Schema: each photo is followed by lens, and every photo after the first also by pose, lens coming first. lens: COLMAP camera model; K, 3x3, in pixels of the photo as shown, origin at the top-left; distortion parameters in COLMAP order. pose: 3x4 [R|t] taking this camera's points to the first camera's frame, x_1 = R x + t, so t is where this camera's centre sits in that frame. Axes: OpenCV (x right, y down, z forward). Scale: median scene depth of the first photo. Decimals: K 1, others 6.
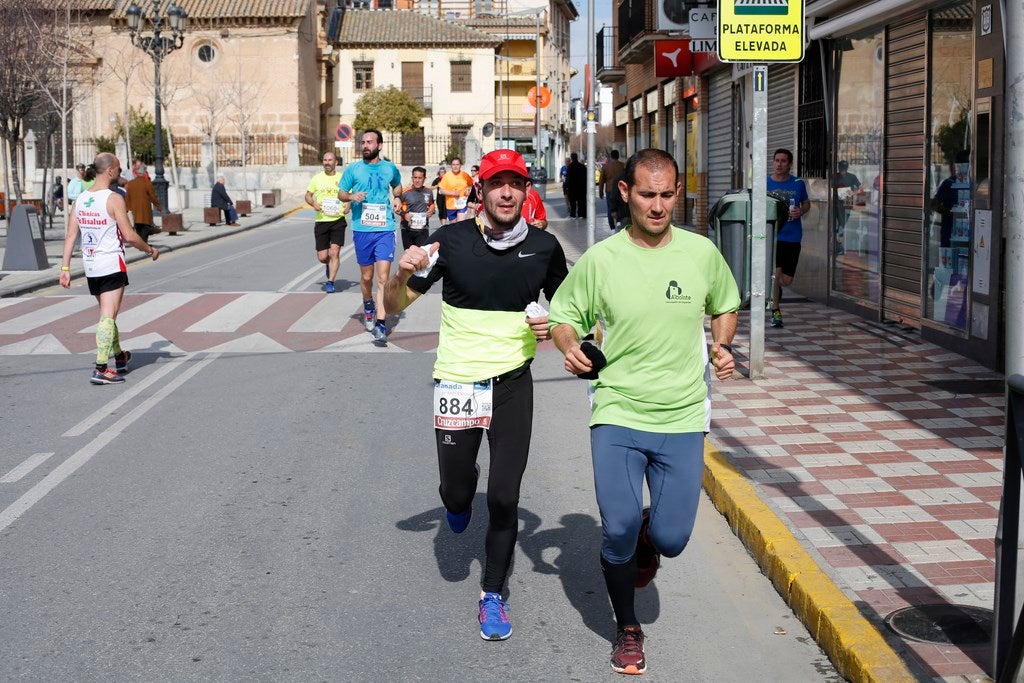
lens RADIAL K [[1467.2, 0, 512.0], [0, 1467.2, 341.5], [0, 0, 1]] dist [-0.136116, 0.125094]
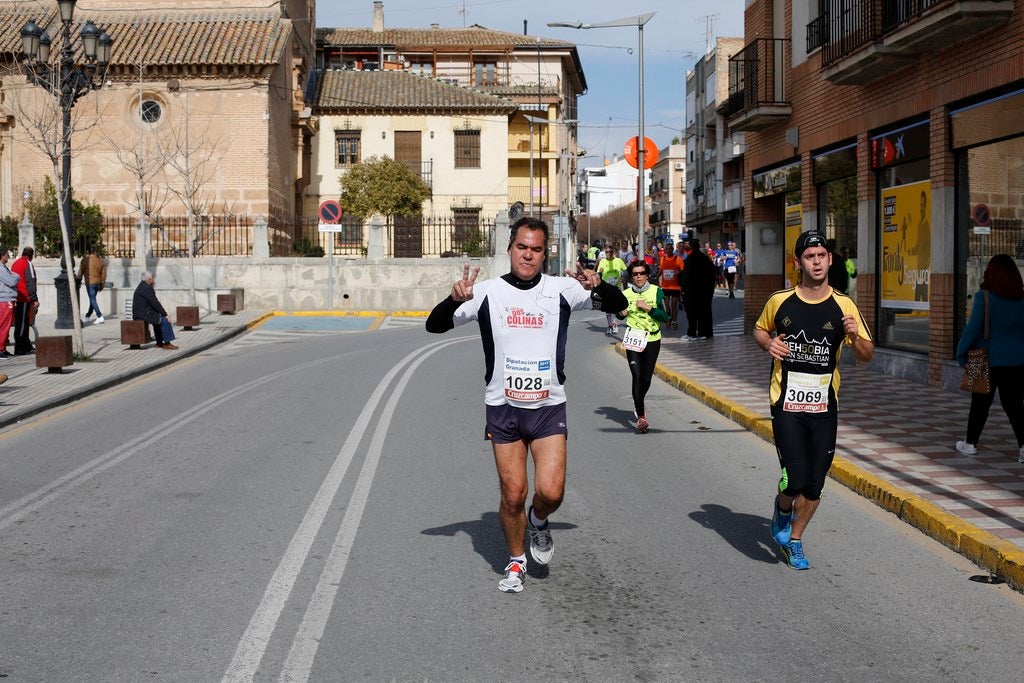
lens RADIAL K [[1463.6, 0, 512.0], [0, 1463.6, 341.5], [0, 0, 1]] dist [-0.139733, 0.151309]
pose [[0.999738, 0.001238, 0.022841, -0.035219], [0.000200, 0.998022, -0.062860, -0.027773], [-0.022873, 0.062848, 0.997761, 0.234734]]
